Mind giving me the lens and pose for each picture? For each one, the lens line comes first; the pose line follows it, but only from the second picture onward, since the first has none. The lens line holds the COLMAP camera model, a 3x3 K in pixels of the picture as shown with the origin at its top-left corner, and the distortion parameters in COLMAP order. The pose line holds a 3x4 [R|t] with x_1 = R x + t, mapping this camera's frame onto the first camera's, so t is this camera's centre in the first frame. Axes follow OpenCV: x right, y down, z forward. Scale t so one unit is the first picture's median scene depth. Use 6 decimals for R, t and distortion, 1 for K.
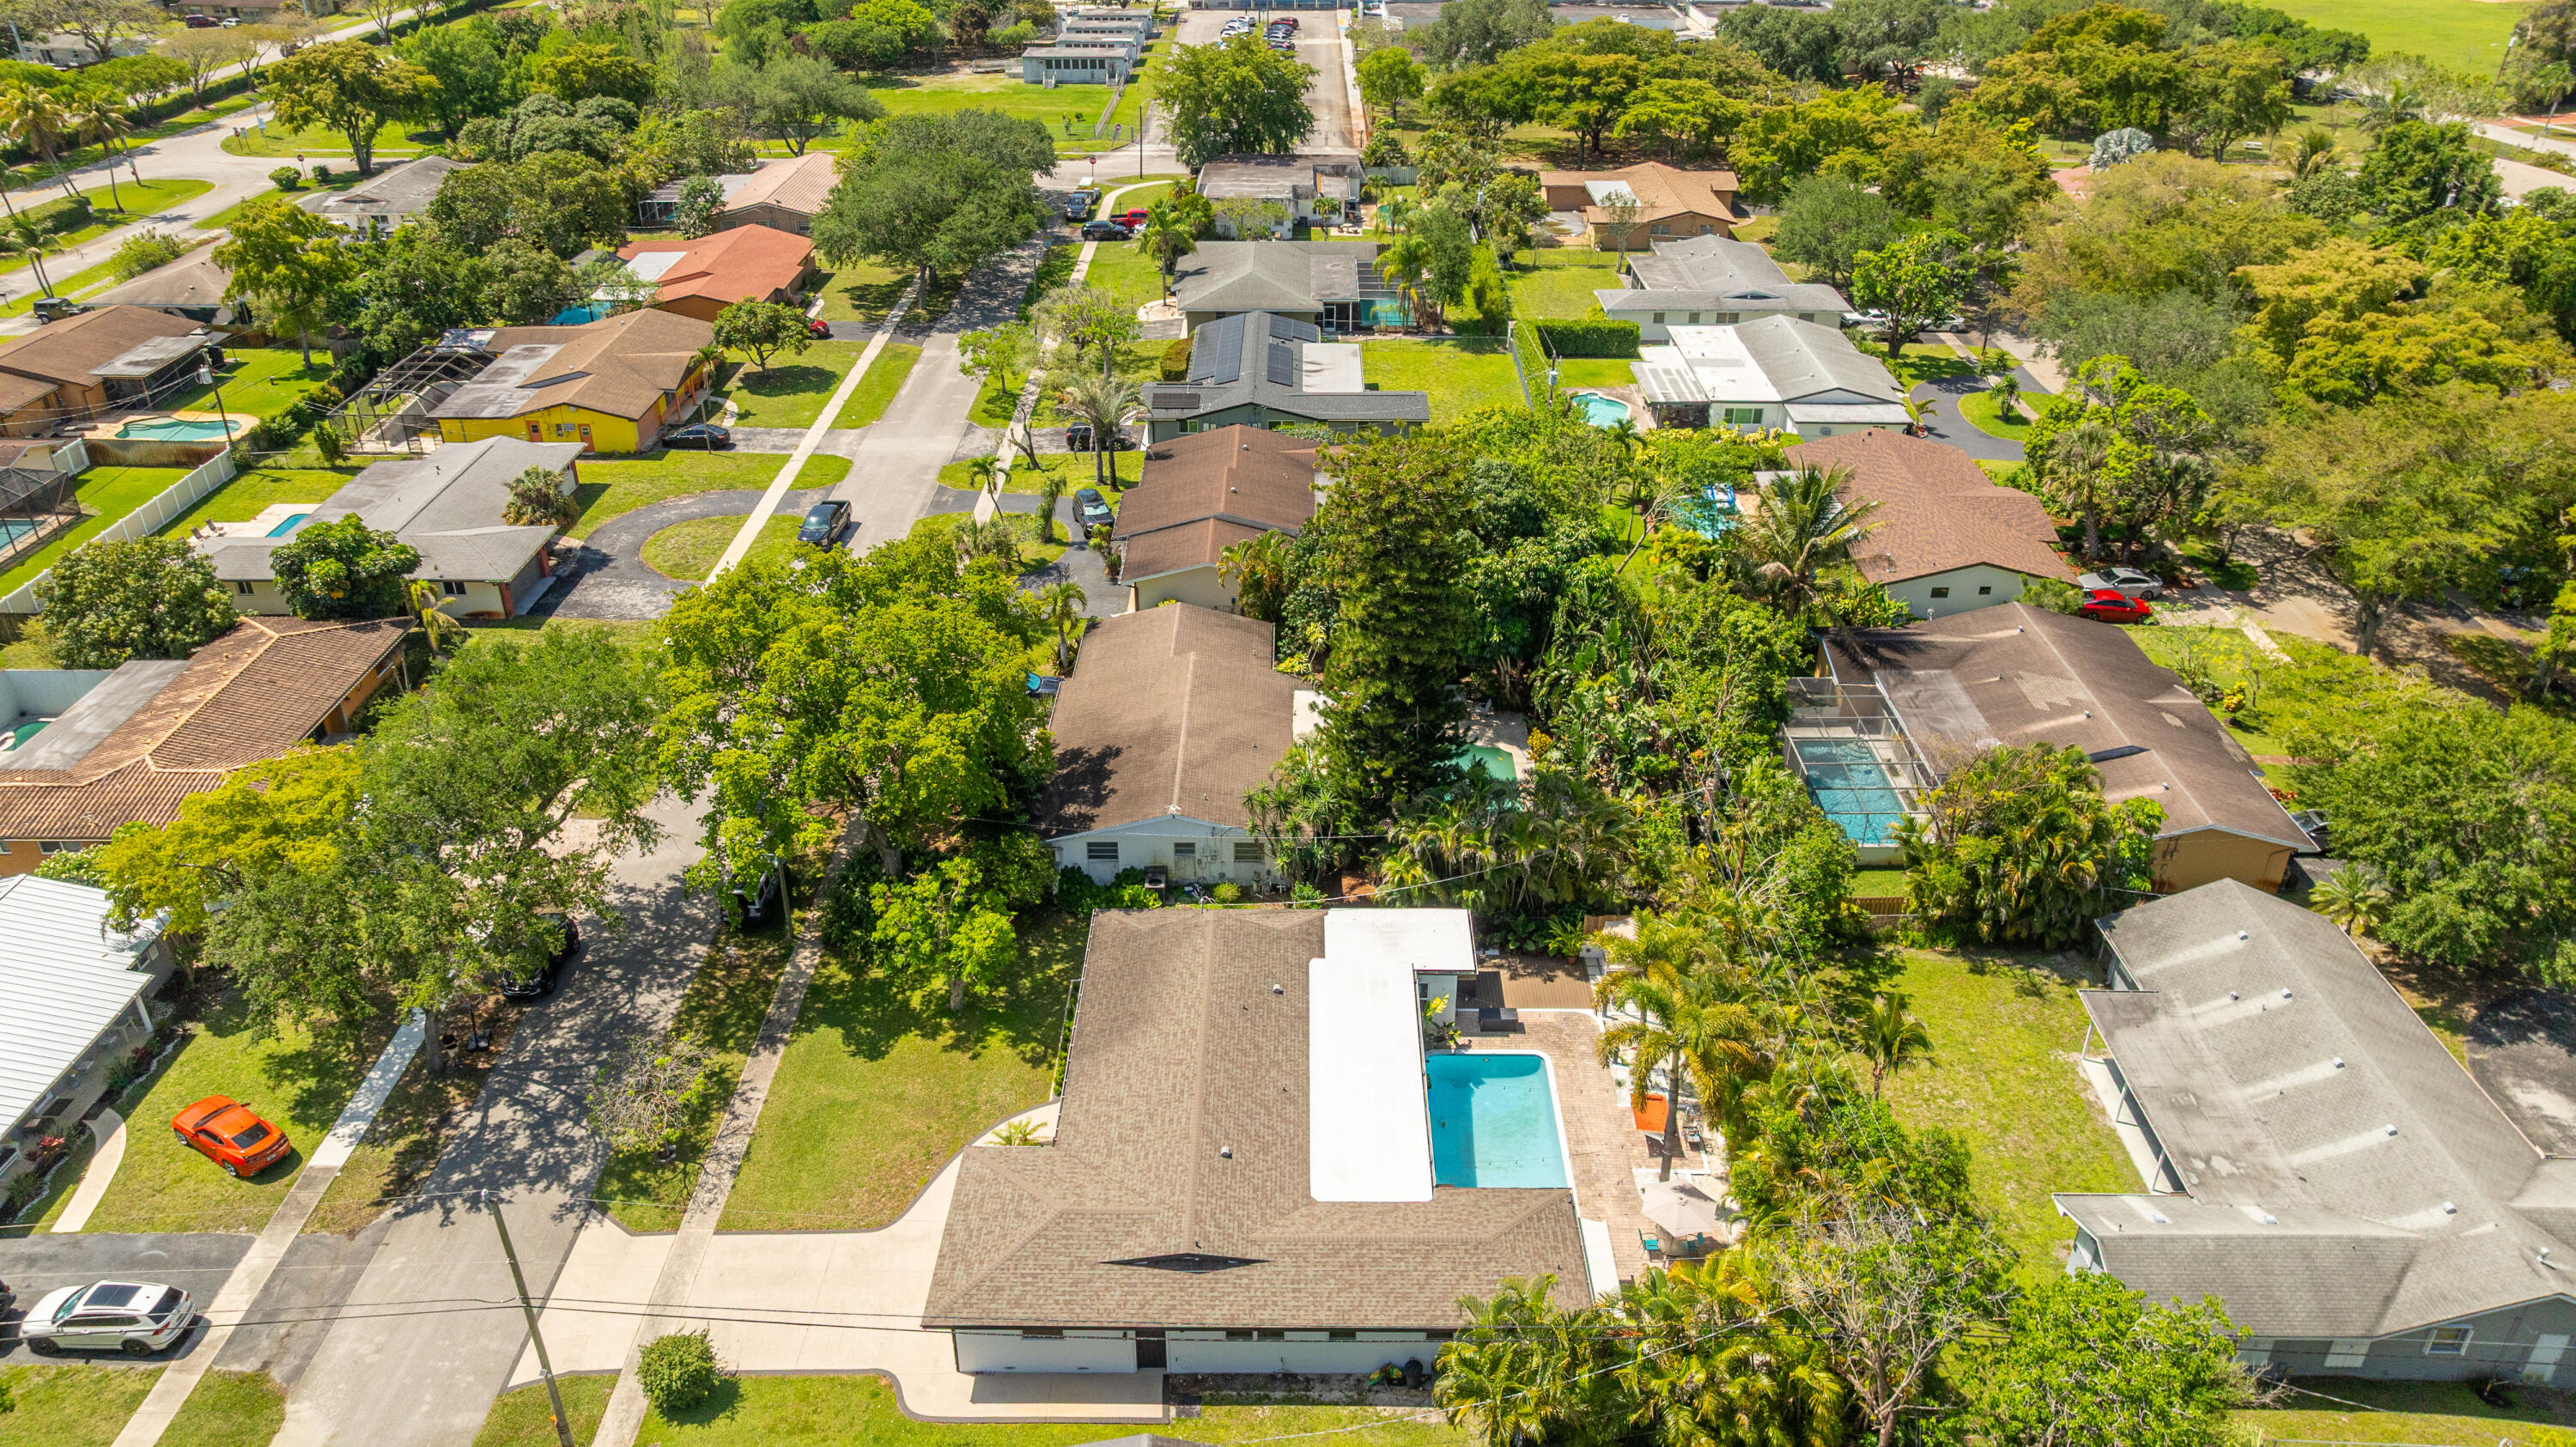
lens RADIAL K [[1803.4, 0, 1276.6], [0, 1803.4, 717.5], [0, 0, 1]] dist [-0.024751, 0.023661]
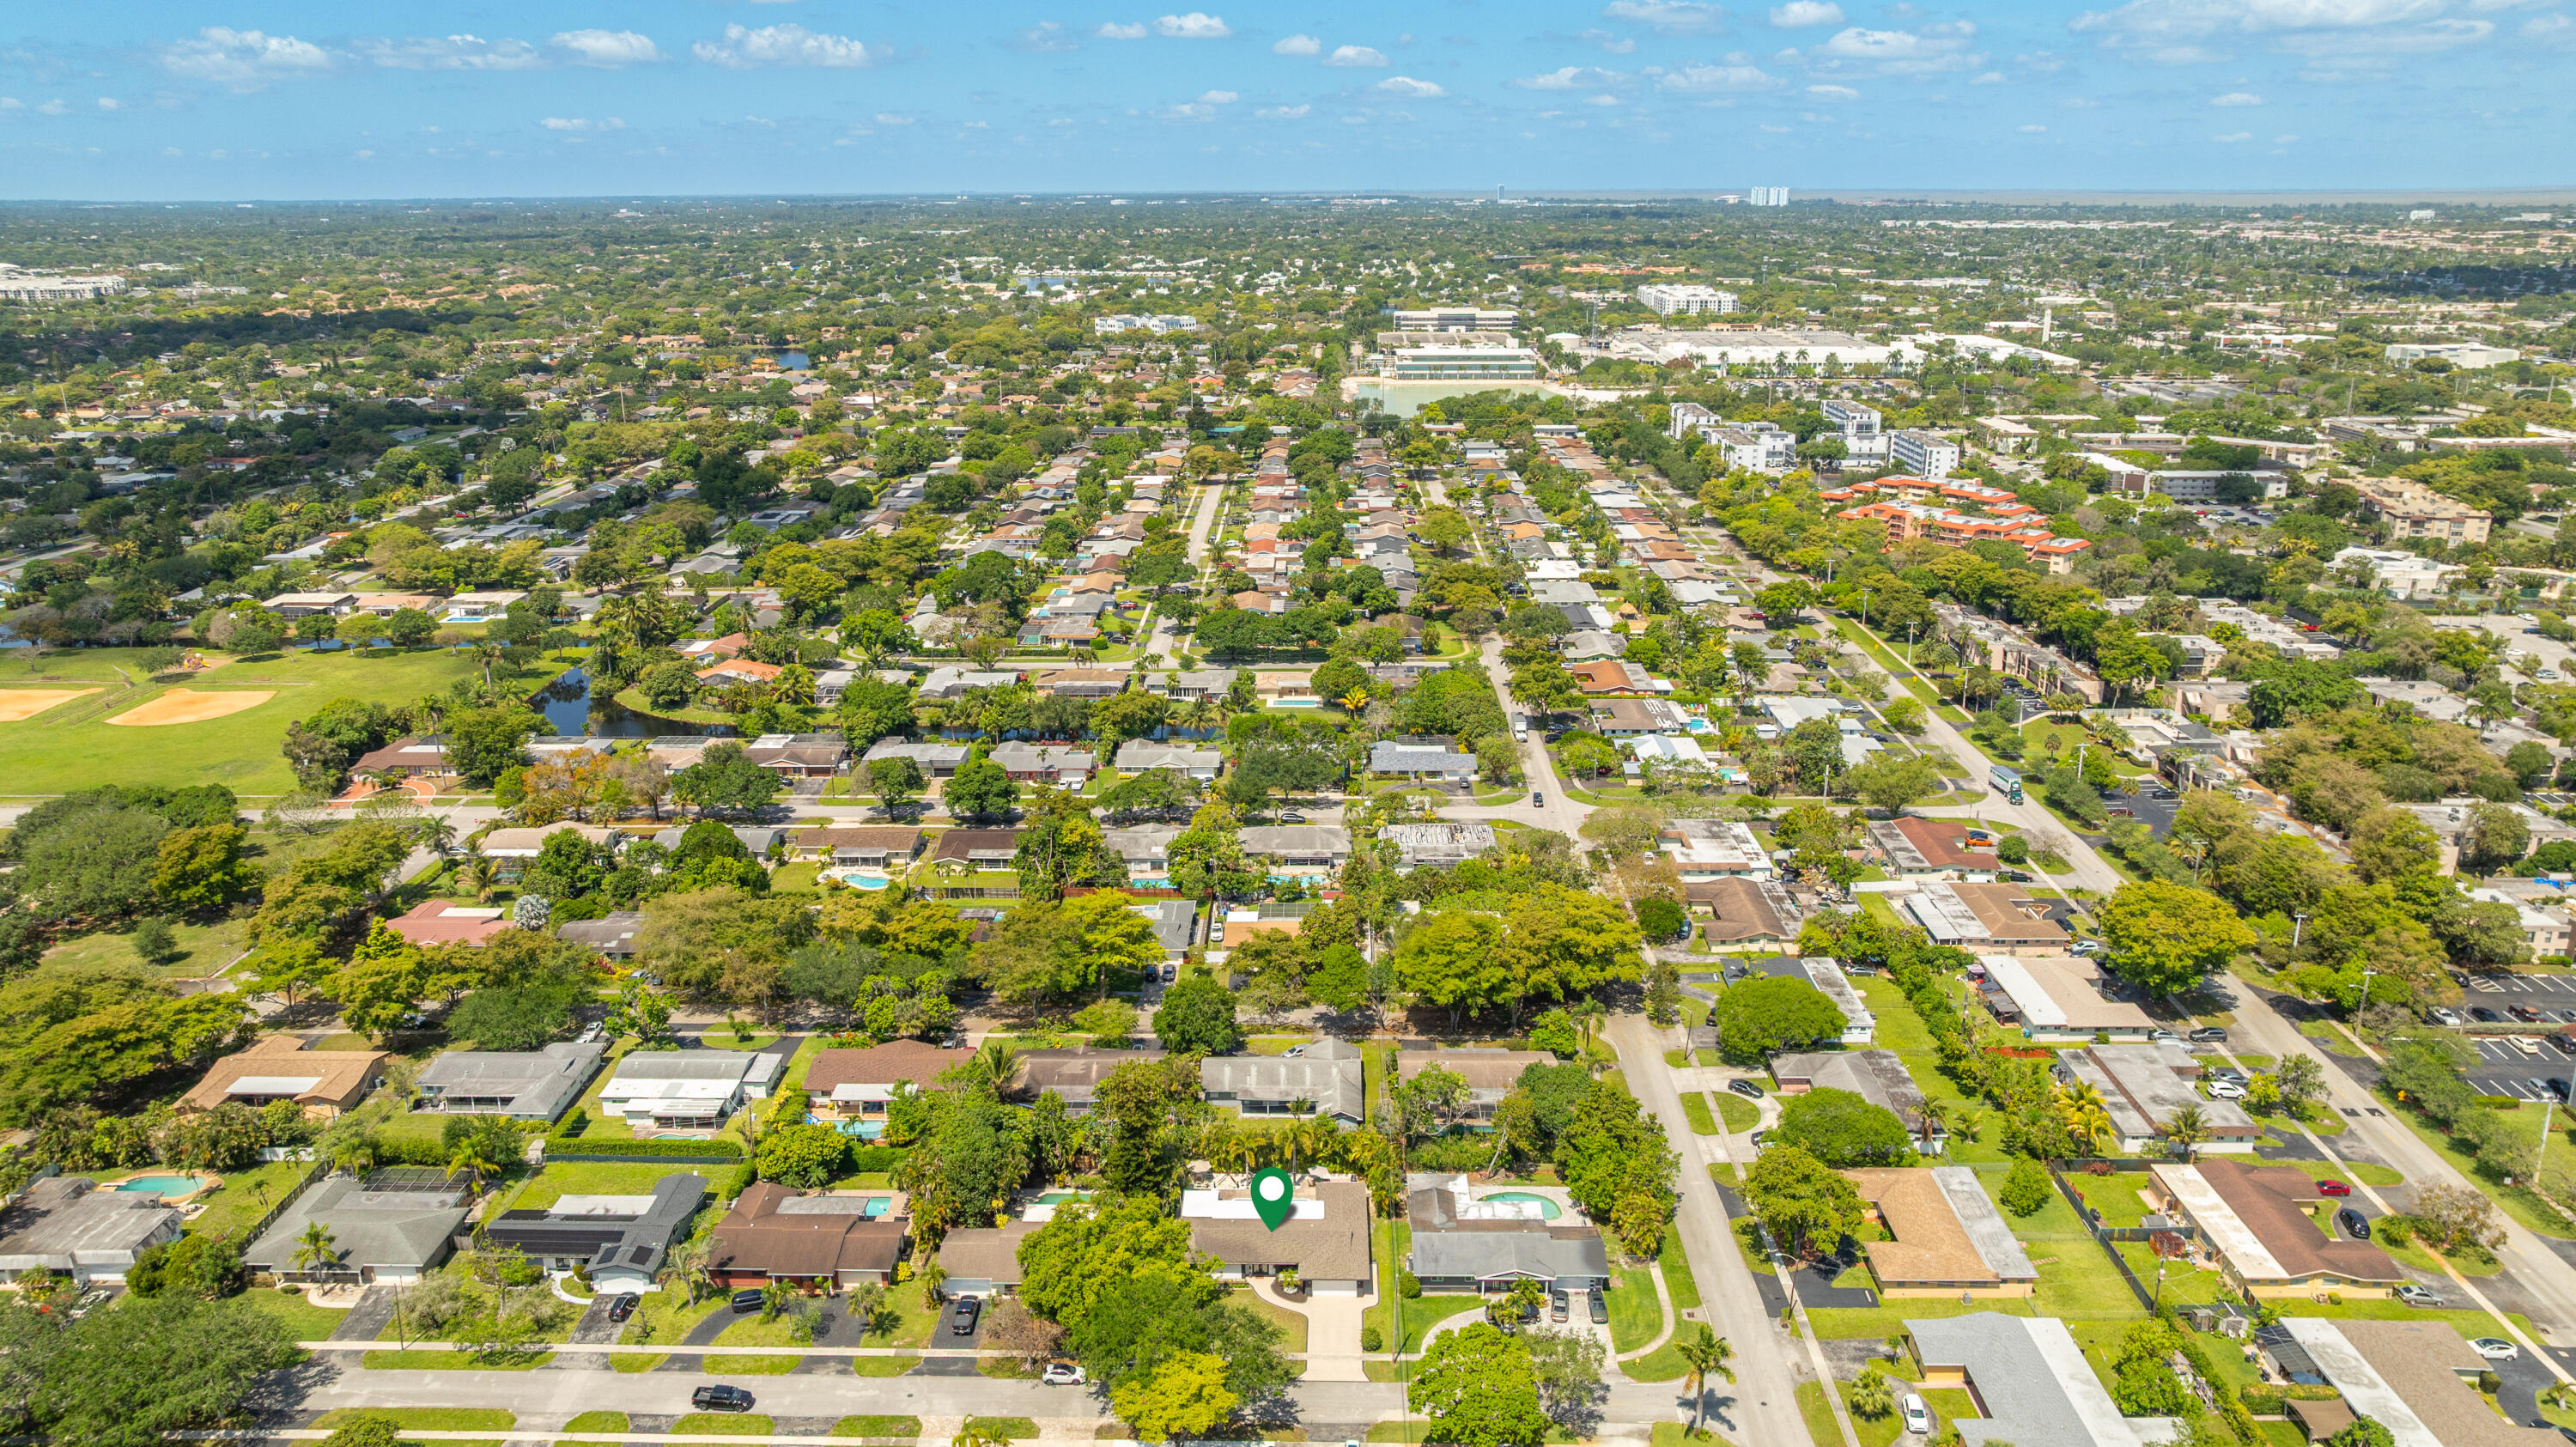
lens RADIAL K [[1803.4, 0, 1287.3], [0, 1803.4, 704.7], [0, 0, 1]] dist [-0.024751, 0.023661]
pose [[0.004382, -0.272440, 0.962163, -2.750924], [0.488023, 0.840394, 0.235738, -1.285616], [-0.872820, 0.468524, 0.136640, 0.077519]]
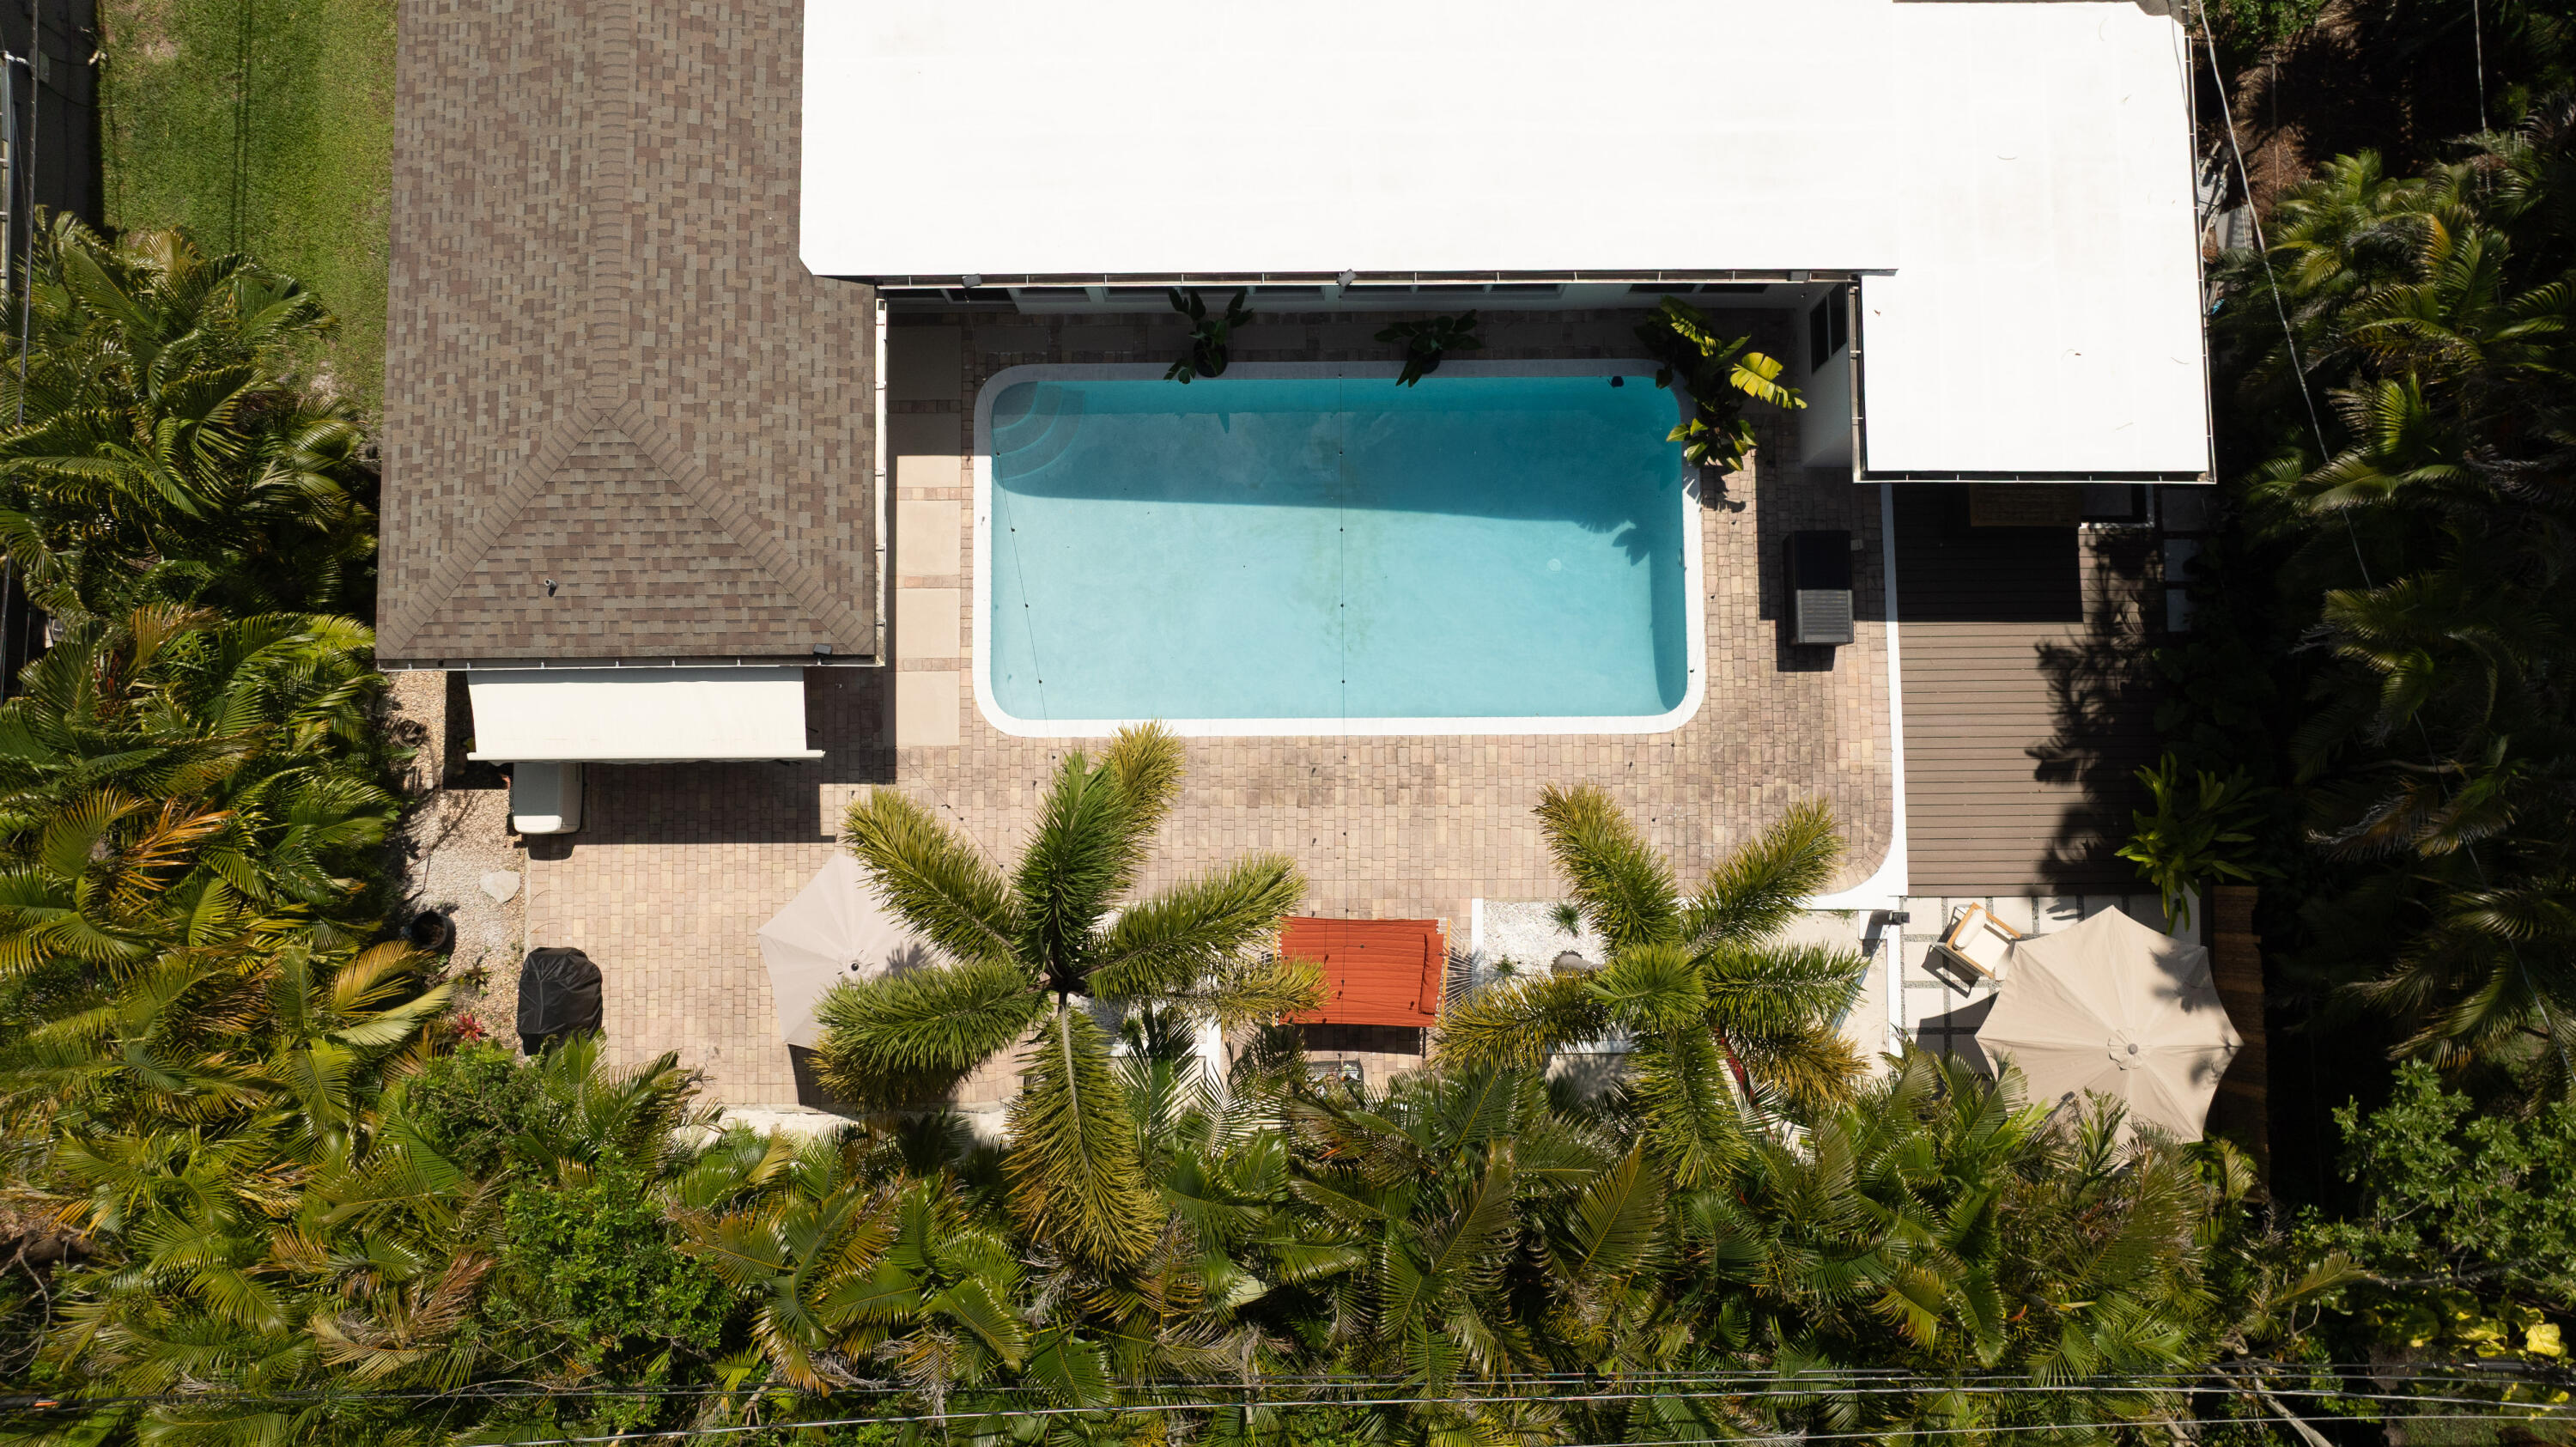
lens RADIAL K [[1803.4, 0, 1294.3], [0, 1803.4, 710.8], [0, 0, 1]] dist [-0.024751, 0.023661]
pose [[0.021803, 0.996607, -0.079372, 0.179553], [-0.480690, 0.080062, 0.873228, -0.081166], [0.876619, 0.019115, 0.480804, 0.791653]]
